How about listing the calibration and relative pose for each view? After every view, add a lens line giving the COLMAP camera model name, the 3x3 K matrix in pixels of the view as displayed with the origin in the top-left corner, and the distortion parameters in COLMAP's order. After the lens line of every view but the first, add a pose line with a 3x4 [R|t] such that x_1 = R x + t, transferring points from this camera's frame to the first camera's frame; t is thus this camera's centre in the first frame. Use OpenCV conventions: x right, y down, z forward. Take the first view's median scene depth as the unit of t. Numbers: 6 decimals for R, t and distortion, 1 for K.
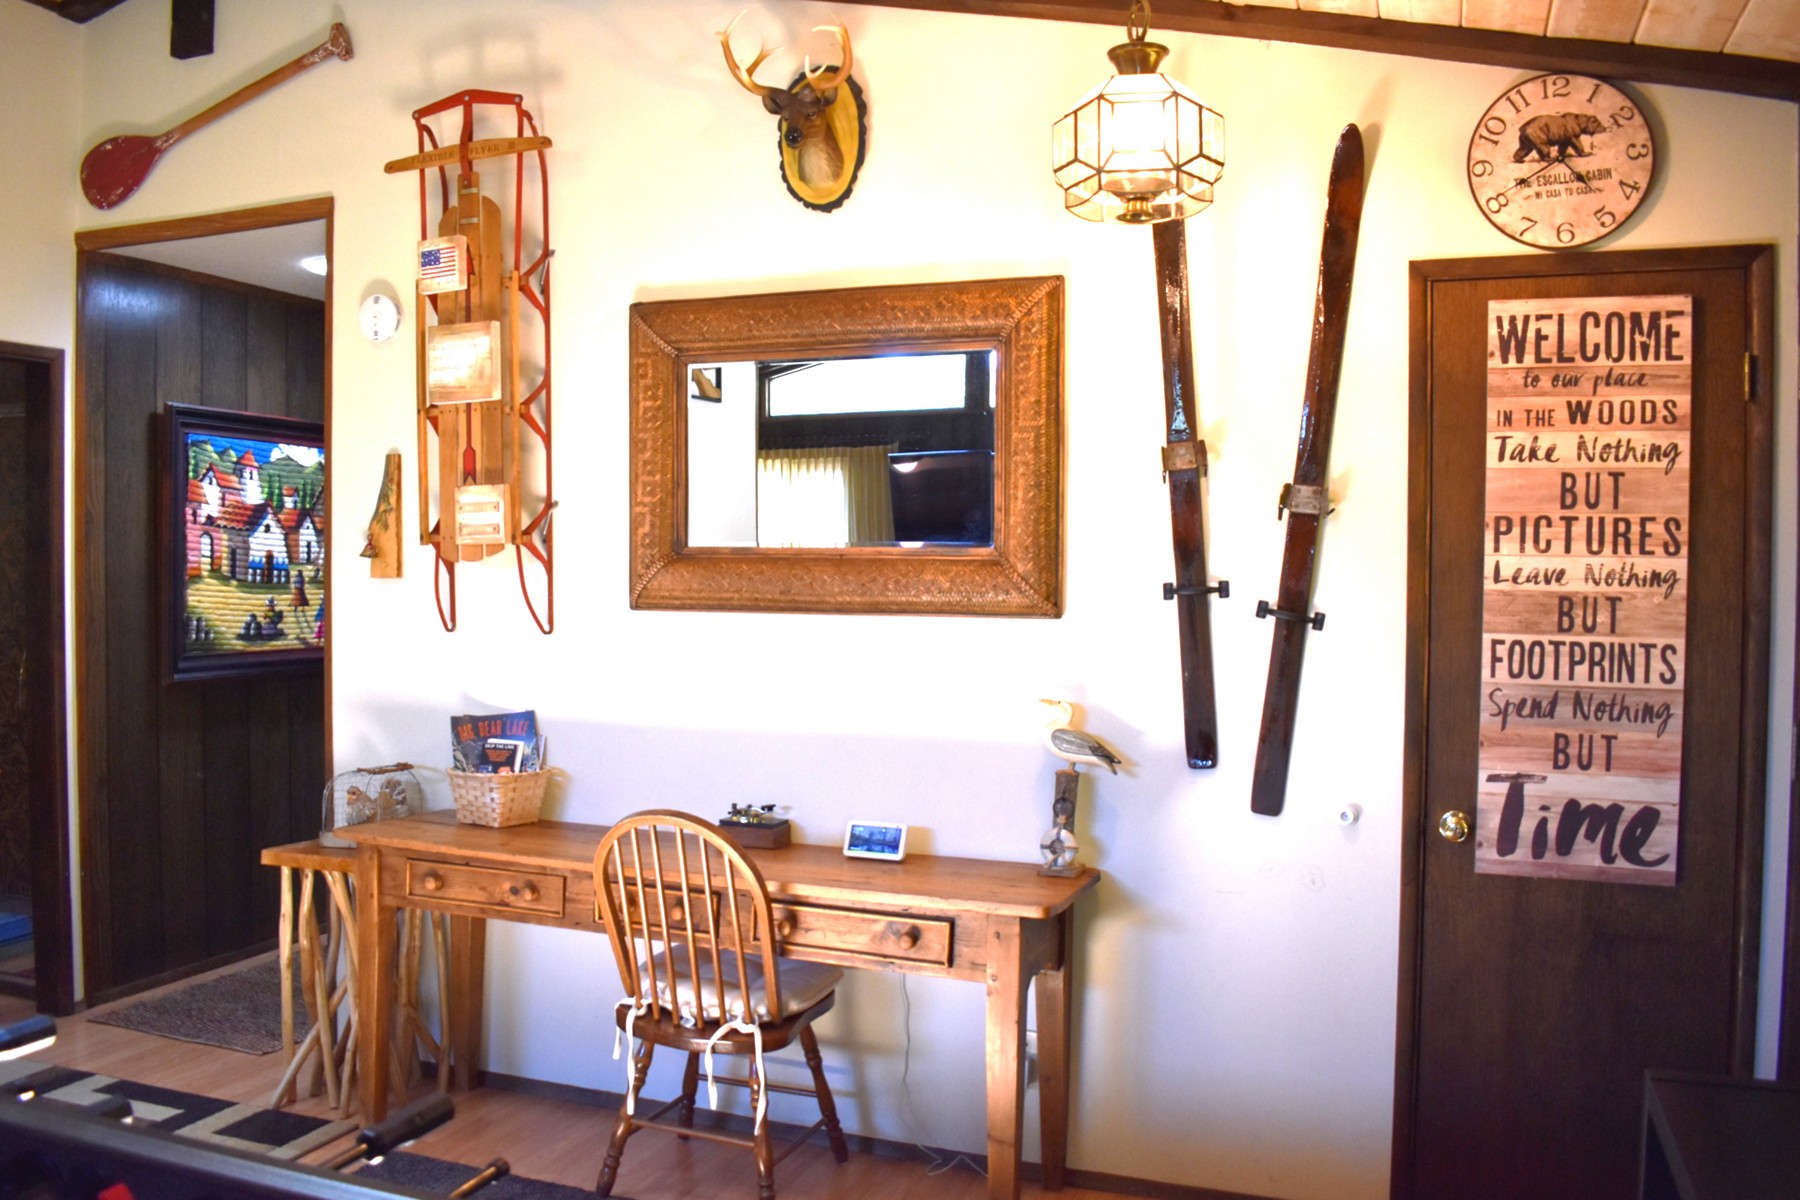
lens RADIAL K [[1488.7, 0, 900.0], [0, 1488.7, 600.0], [0, 0, 1]] dist [-0.087759, -0.002782]
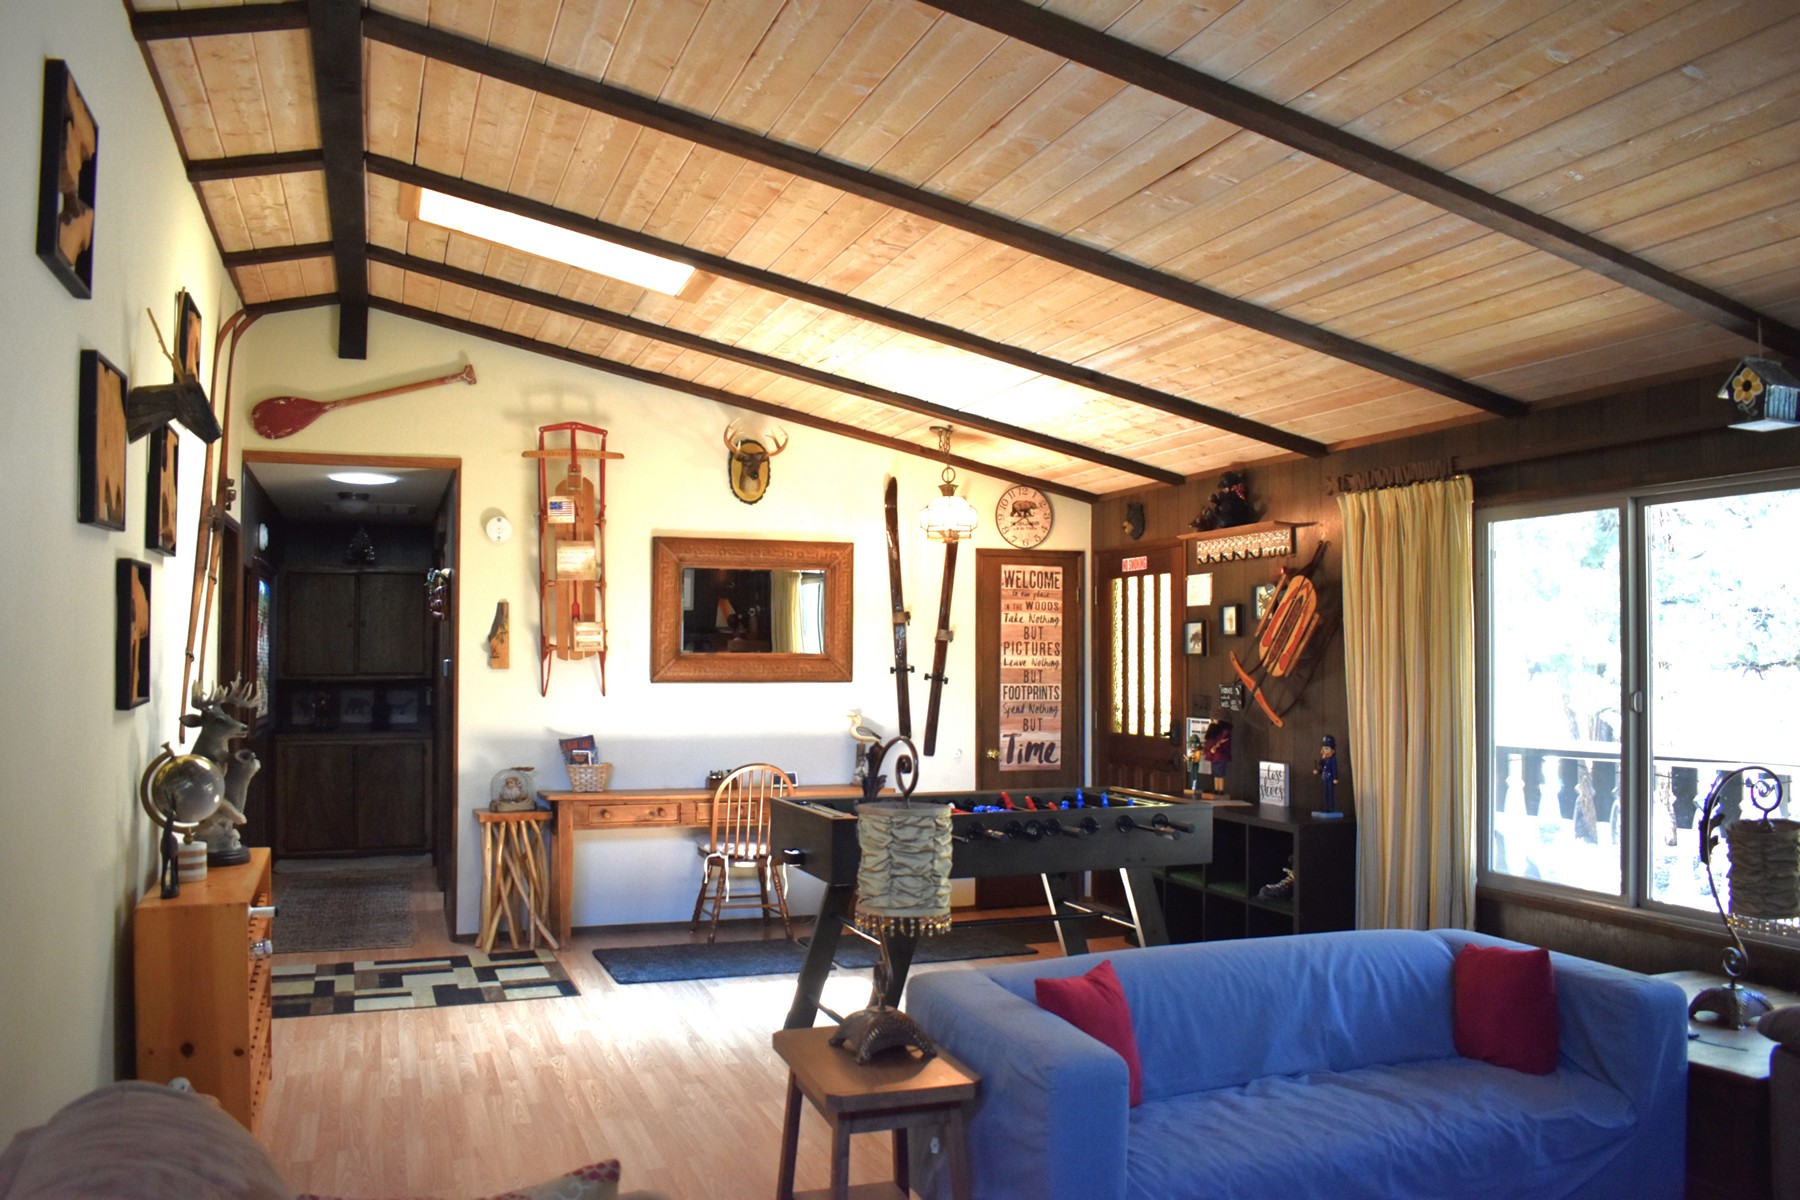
lens RADIAL K [[1488.7, 0, 900.0], [0, 1488.7, 600.0], [0, 0, 1]] dist [-0.087759, -0.002782]
pose [[0.744034, 0.020054, 0.667841, -1.604934], [0.019361, 0.998483, -0.051554, 0.005760], [-0.667862, 0.051288, 0.742516, -0.958576]]
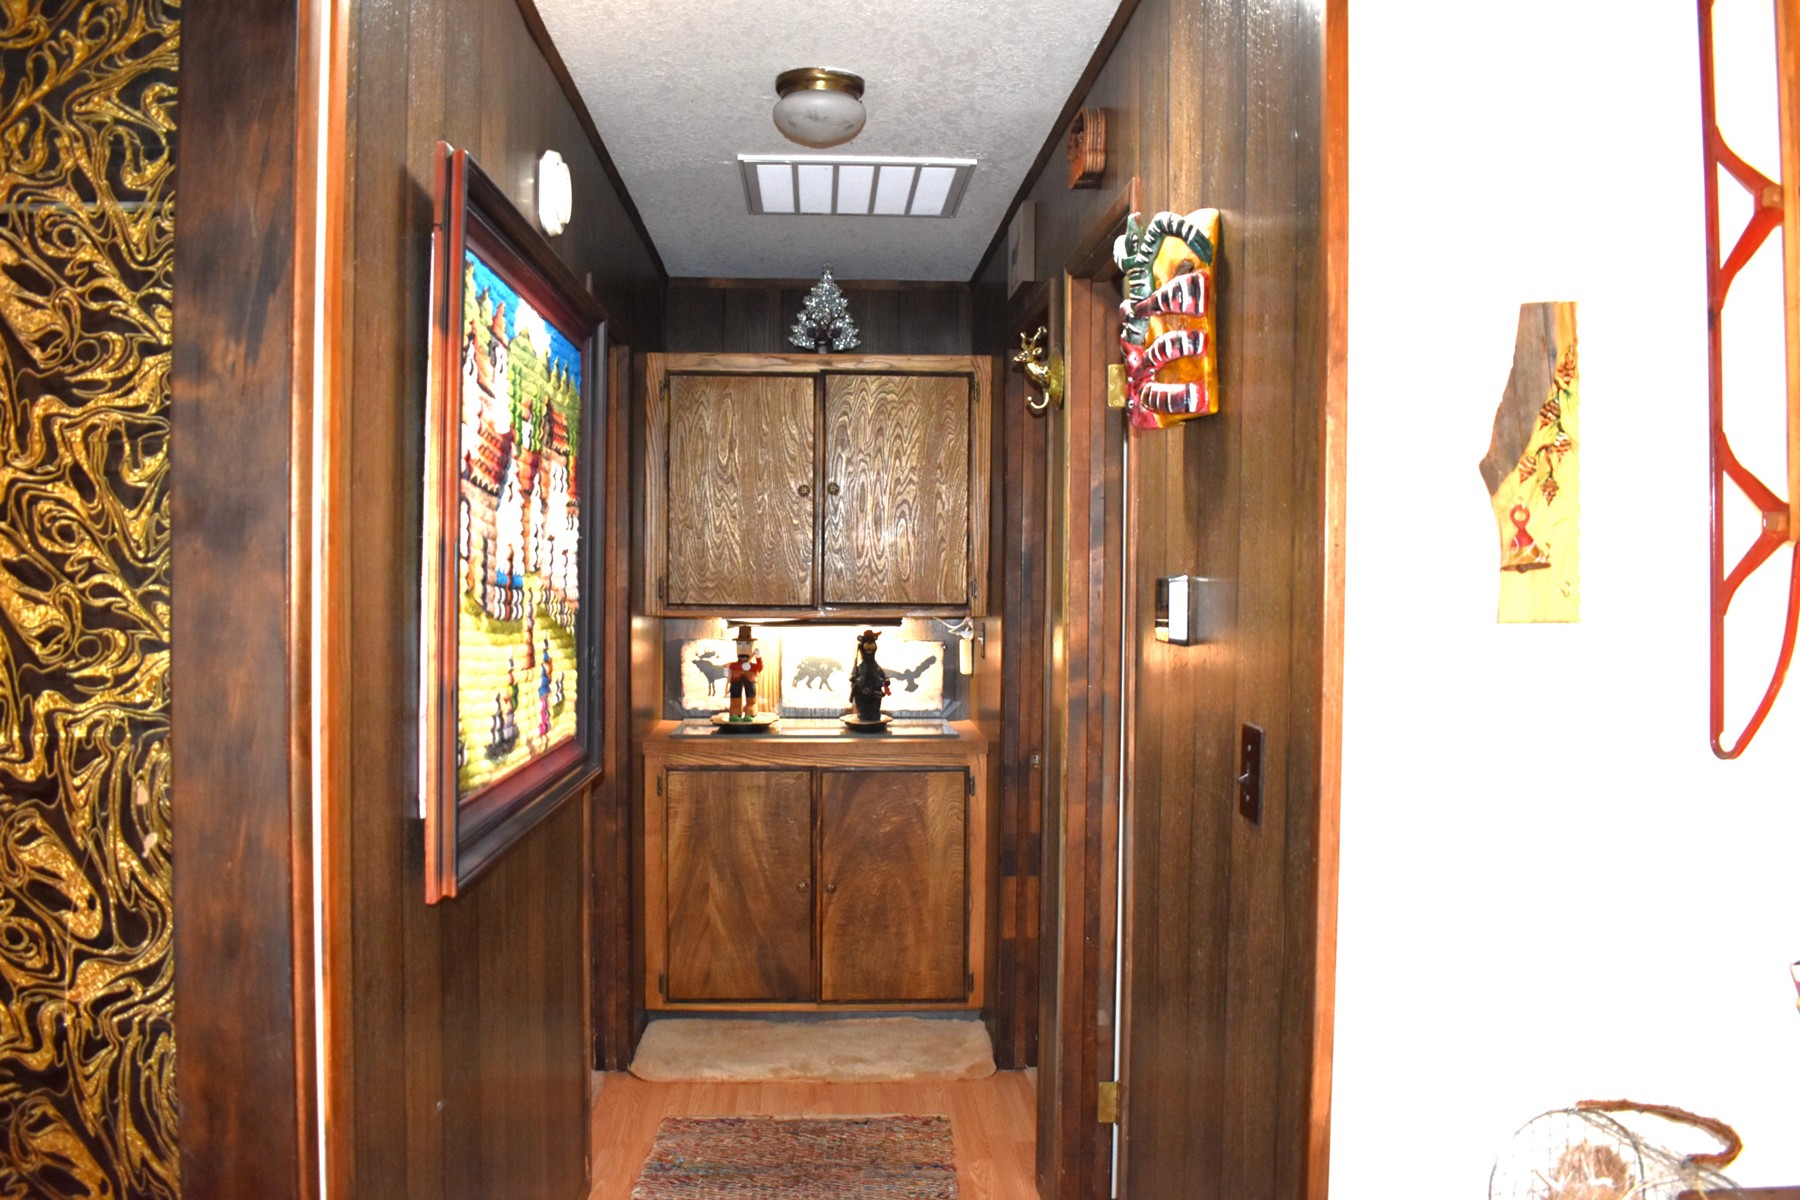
lens RADIAL K [[1488.7, 0, 900.0], [0, 1488.7, 600.0], [0, 0, 1]] dist [-0.087759, -0.002782]
pose [[0.902255, -0.006642, 0.431152, -0.869073], [0.006172, 0.999978, 0.002488, -0.029975], [-0.431159, 0.000416, 0.902276, 0.945711]]
